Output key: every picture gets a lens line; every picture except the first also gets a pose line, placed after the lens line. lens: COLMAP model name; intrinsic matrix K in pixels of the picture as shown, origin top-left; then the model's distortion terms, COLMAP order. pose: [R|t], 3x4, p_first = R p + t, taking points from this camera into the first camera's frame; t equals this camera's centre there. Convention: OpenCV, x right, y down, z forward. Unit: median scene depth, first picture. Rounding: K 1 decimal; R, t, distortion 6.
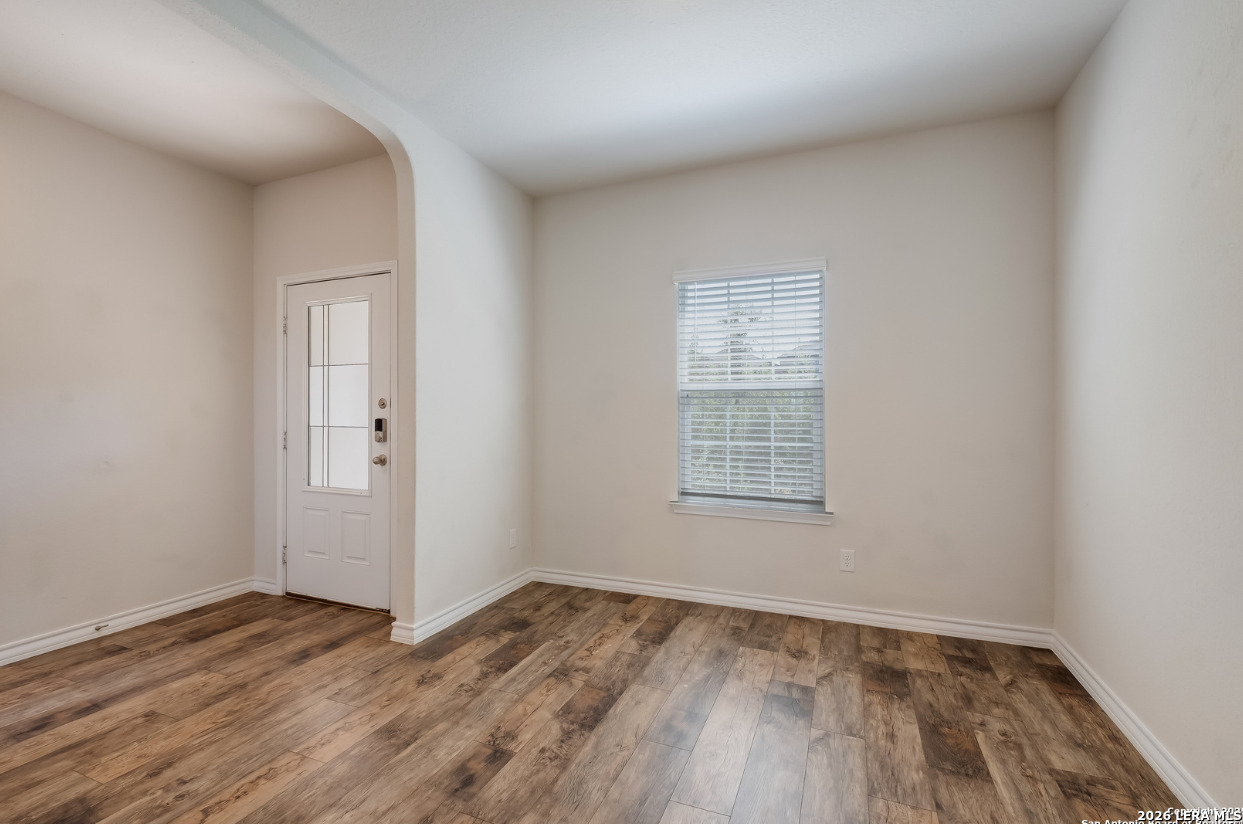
lens RADIAL K [[544.3, 0, 616.7], [0, 544.3, 405.3], [0, 0, 1]] dist [0.001415, -0.000943]
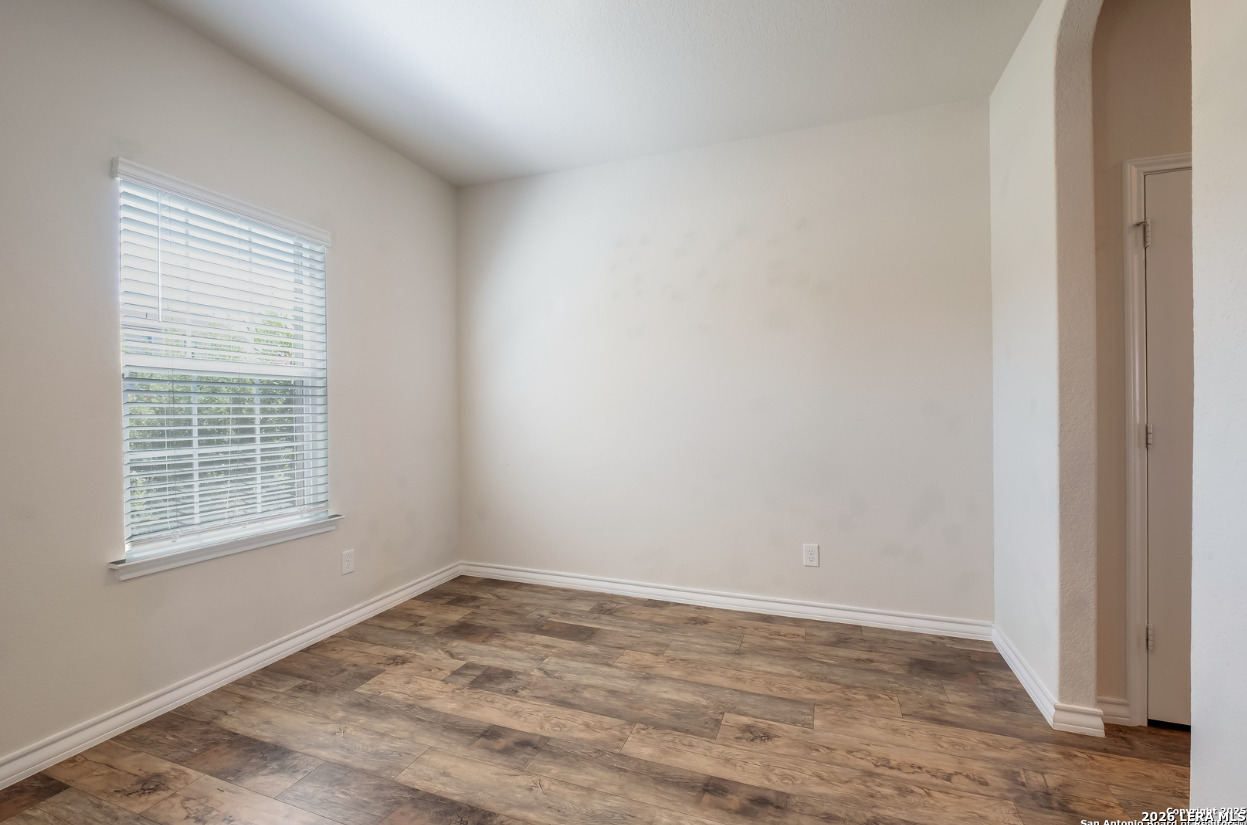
lens RADIAL K [[551.8, 0, 624.7], [0, 551.8, 409.1], [0, 0, 1]] dist [0.001409, -0.000907]
pose [[-0.050159, -0.004086, 0.998733, -0.649364], [-0.013681, 0.999901, 0.003404, 0.011868], [-0.998648, -0.013493, -0.050210, 0.667847]]
